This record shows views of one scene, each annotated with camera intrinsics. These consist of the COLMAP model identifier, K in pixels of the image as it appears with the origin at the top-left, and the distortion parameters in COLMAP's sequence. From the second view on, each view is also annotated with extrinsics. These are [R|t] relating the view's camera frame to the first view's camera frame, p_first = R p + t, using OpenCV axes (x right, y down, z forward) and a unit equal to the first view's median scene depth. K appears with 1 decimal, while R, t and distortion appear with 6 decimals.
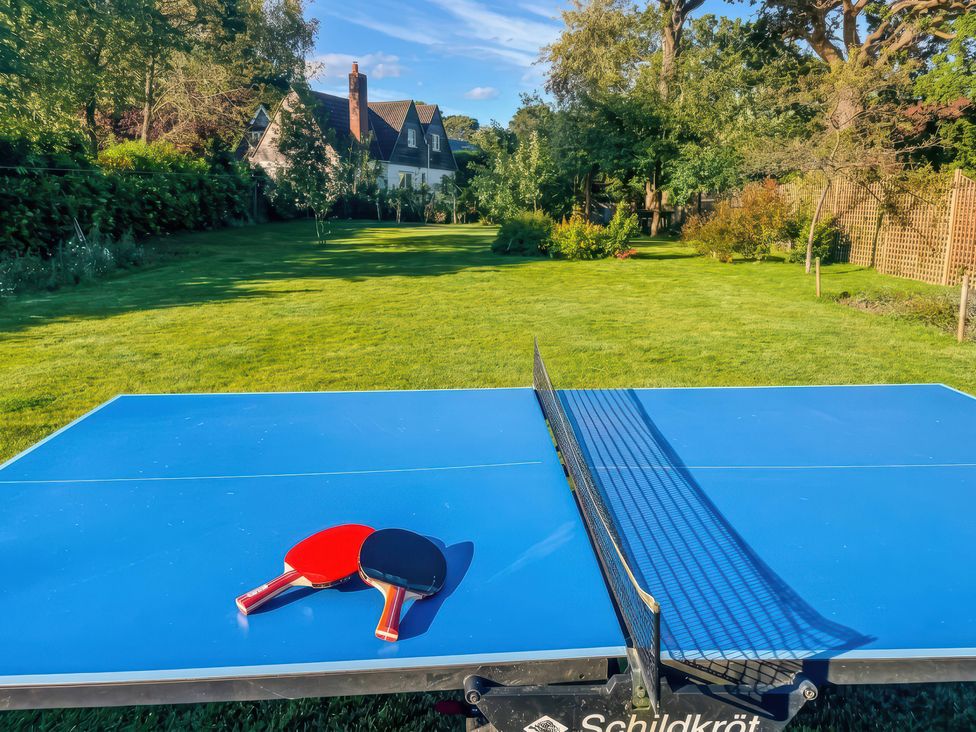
lens RADIAL K [[719.8, 0, 488.0], [0, 719.8, 366.0], [0, 0, 1]] dist [0.003452, -0.001973]
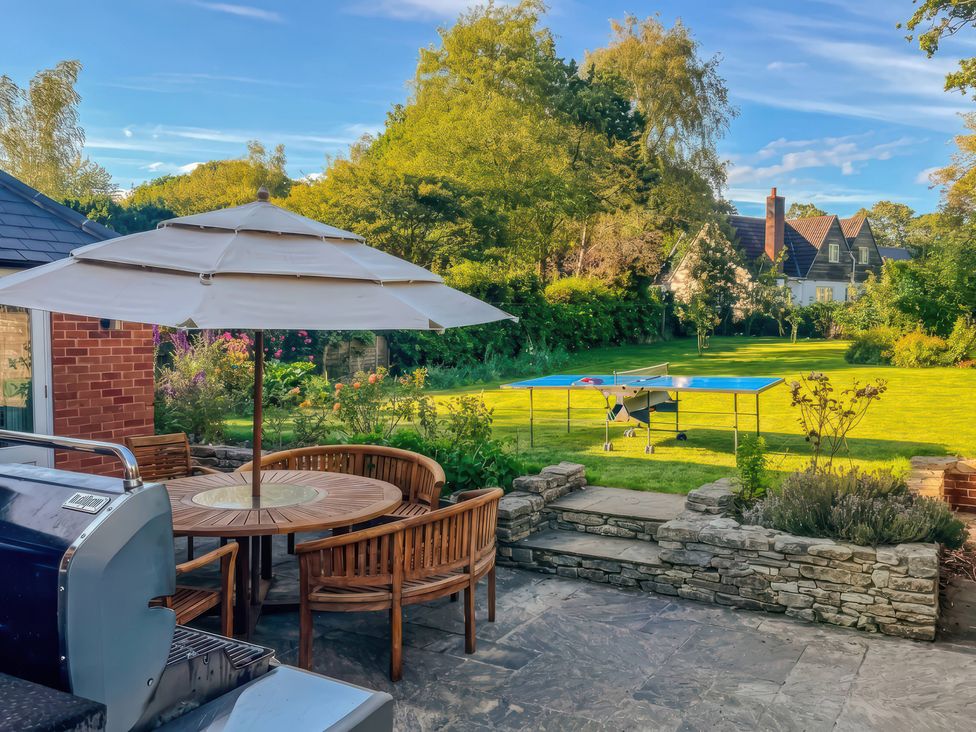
lens RADIAL K [[719.8, 0, 488.0], [0, 719.8, 366.0], [0, 0, 1]] dist [0.003452, -0.001973]
pose [[0.849569, 0.014920, -0.527266, 0.043039], [-0.099329, 0.986242, -0.132138, 0.019429], [0.518041, 0.164633, 0.839363, -0.088548]]
